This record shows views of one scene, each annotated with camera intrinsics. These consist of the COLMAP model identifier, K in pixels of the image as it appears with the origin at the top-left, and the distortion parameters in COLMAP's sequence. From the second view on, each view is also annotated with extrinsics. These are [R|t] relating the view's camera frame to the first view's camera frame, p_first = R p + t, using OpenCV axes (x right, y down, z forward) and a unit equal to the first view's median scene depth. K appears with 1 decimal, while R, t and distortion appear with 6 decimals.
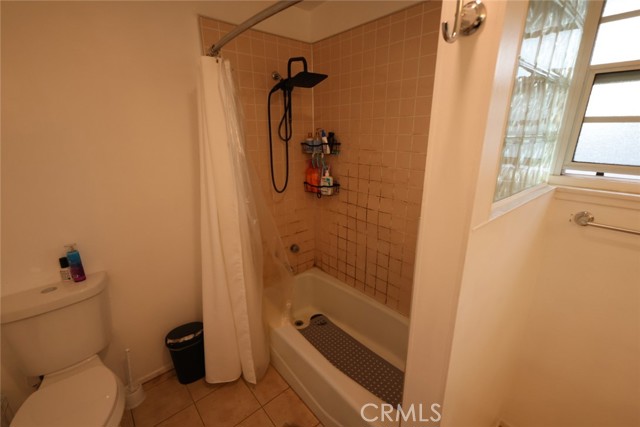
lens RADIAL K [[277.0, 0, 318.6], [0, 277.0, 212.8], [0, 0, 1]] dist [-0.000243, 0.000003]
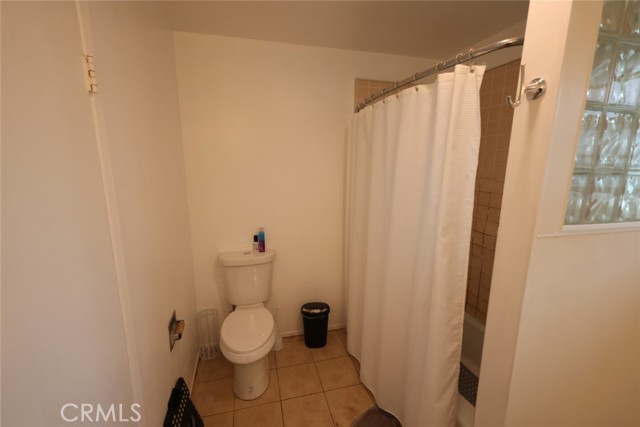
lens RADIAL K [[277.0, 0, 321.3], [0, 277.0, 211.9], [0, 0, 1]] dist [-0.000243, 0.000003]
pose [[0.897740, 0.096462, -0.429835, 0.085553], [-0.138456, 0.988070, -0.067436, 0.079291], [0.418202, 0.120054, 0.900385, -0.282316]]
